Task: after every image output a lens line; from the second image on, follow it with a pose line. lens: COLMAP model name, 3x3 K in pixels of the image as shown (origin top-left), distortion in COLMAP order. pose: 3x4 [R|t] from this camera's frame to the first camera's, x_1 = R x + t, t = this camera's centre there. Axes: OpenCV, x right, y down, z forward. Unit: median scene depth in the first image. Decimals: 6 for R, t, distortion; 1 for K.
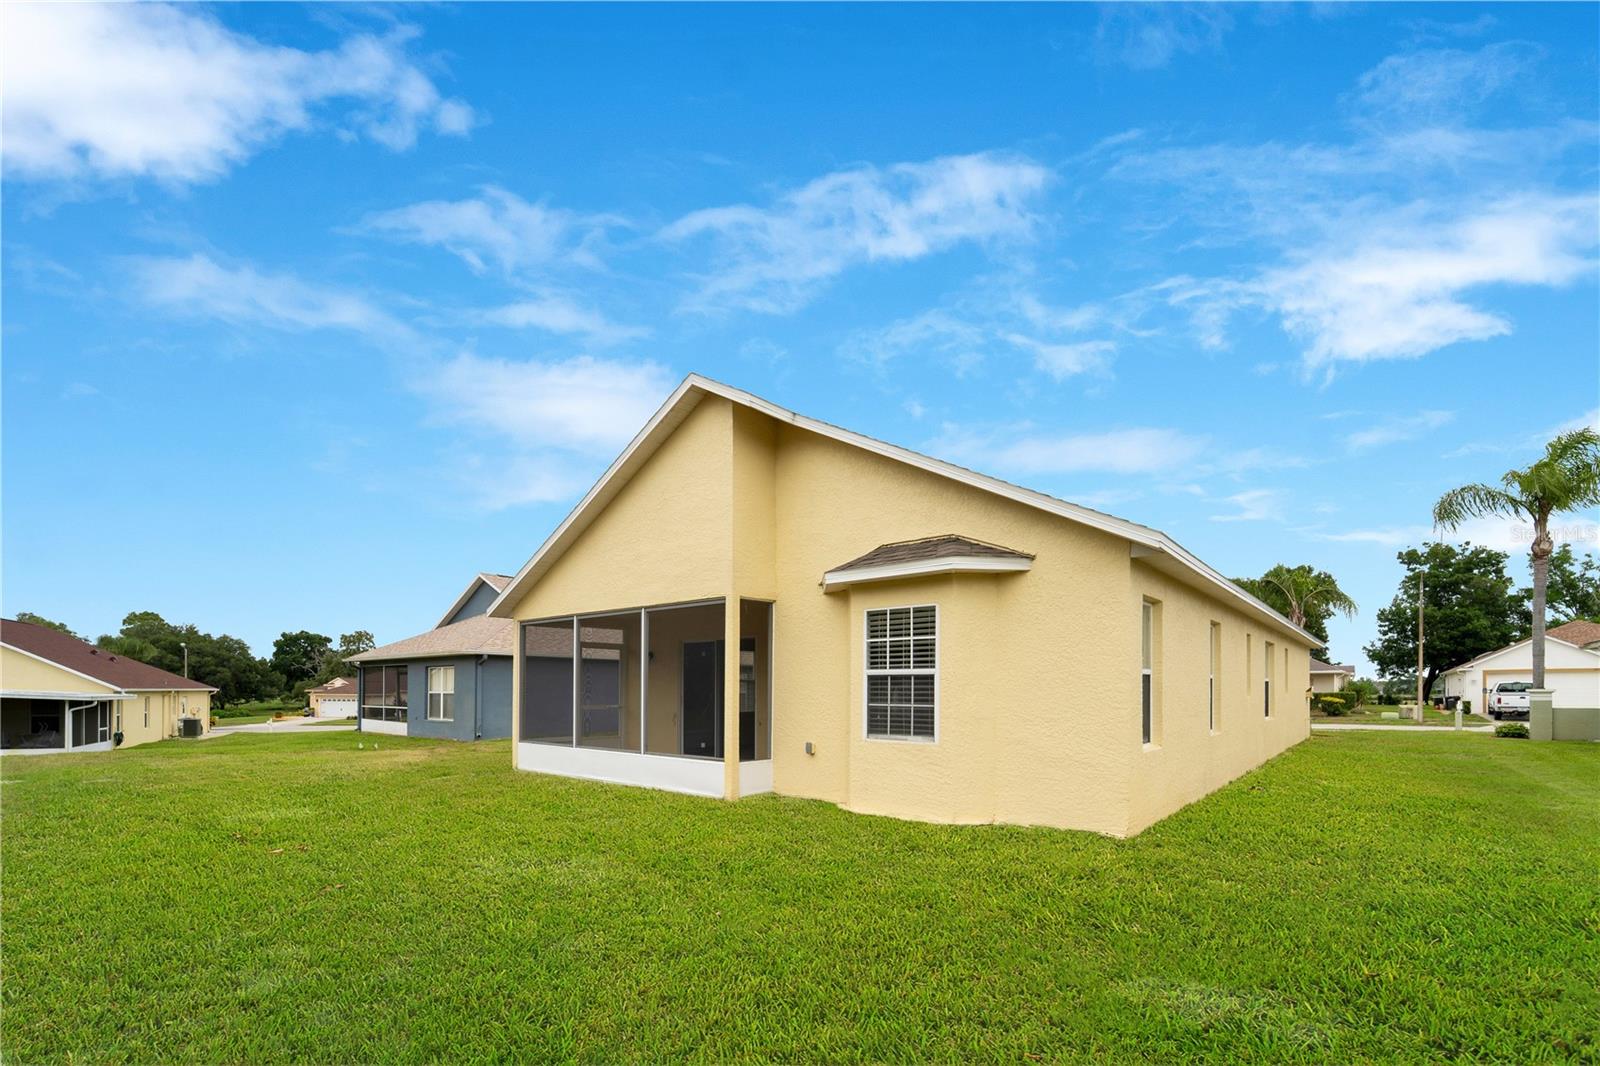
lens RADIAL K [[677.6, 0, 775.8], [0, 677.6, 517.8], [0, 0, 1]] dist [-0.001768, 0.000100]
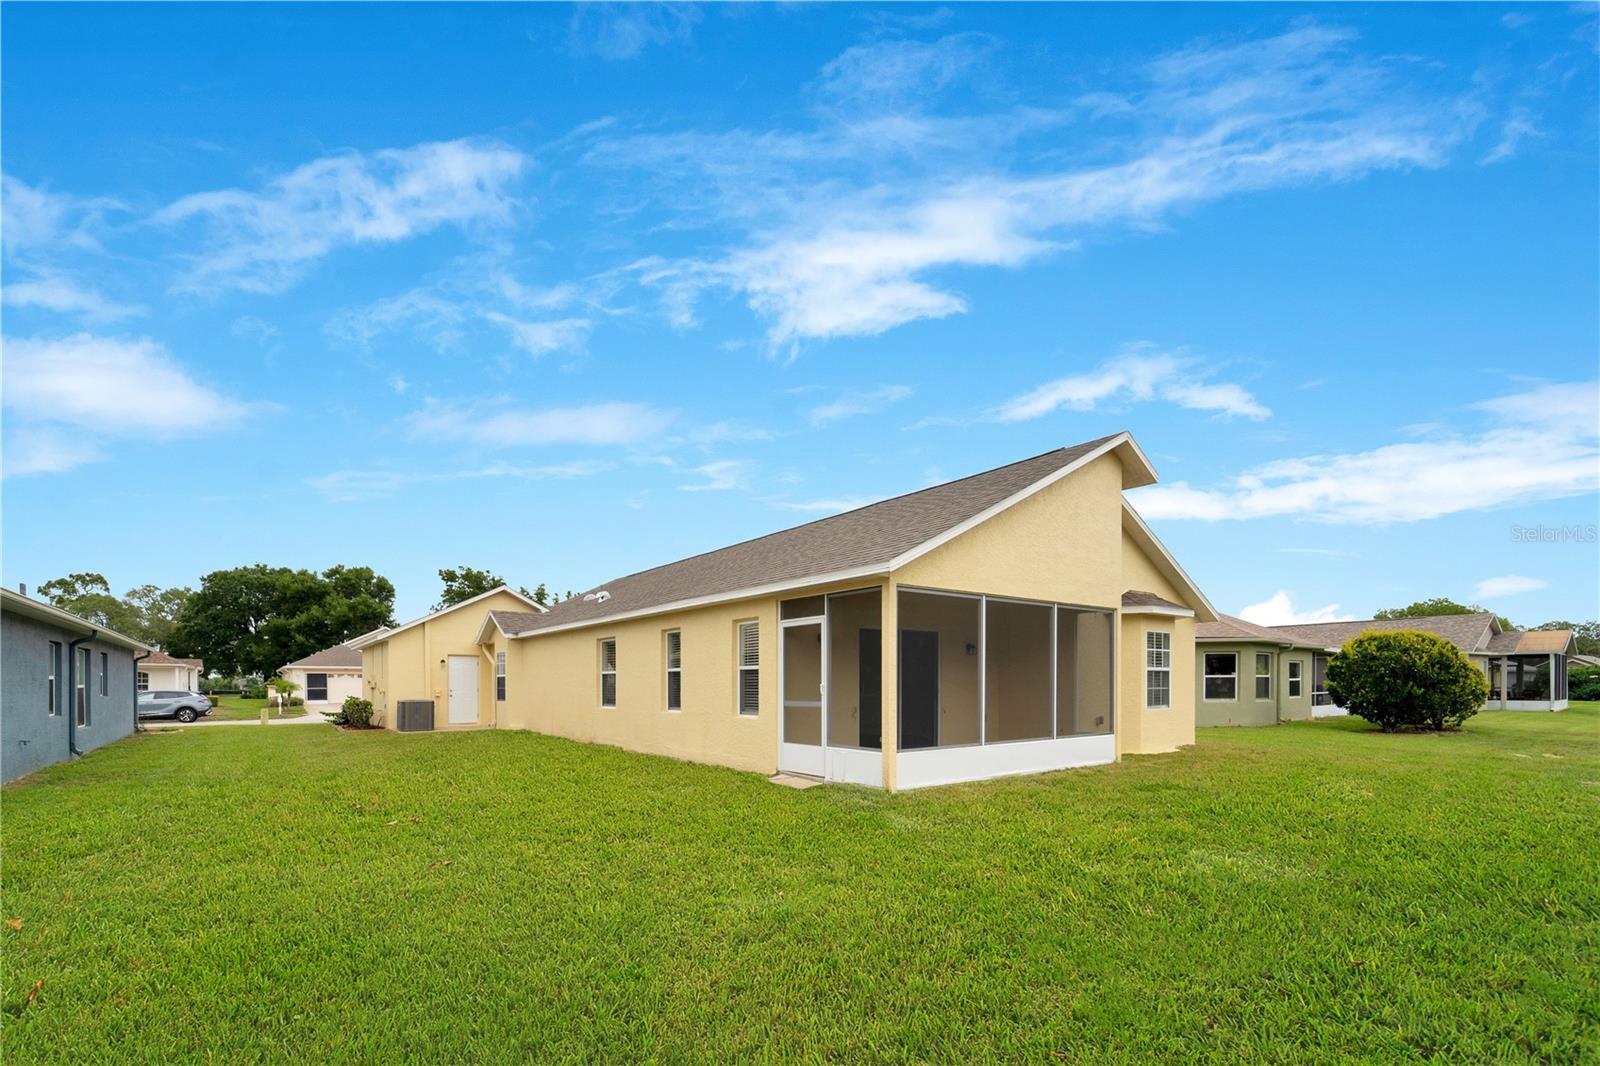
lens RADIAL K [[677.6, 0, 775.8], [0, 677.6, 517.8], [0, 0, 1]] dist [-0.001768, 0.000100]
pose [[0.999996, -0.000052, 0.002694, 0.787440], [0.000051, 1.000000, 0.000373, 0.046510], [-0.002694, -0.000373, 0.999996, -0.049665]]
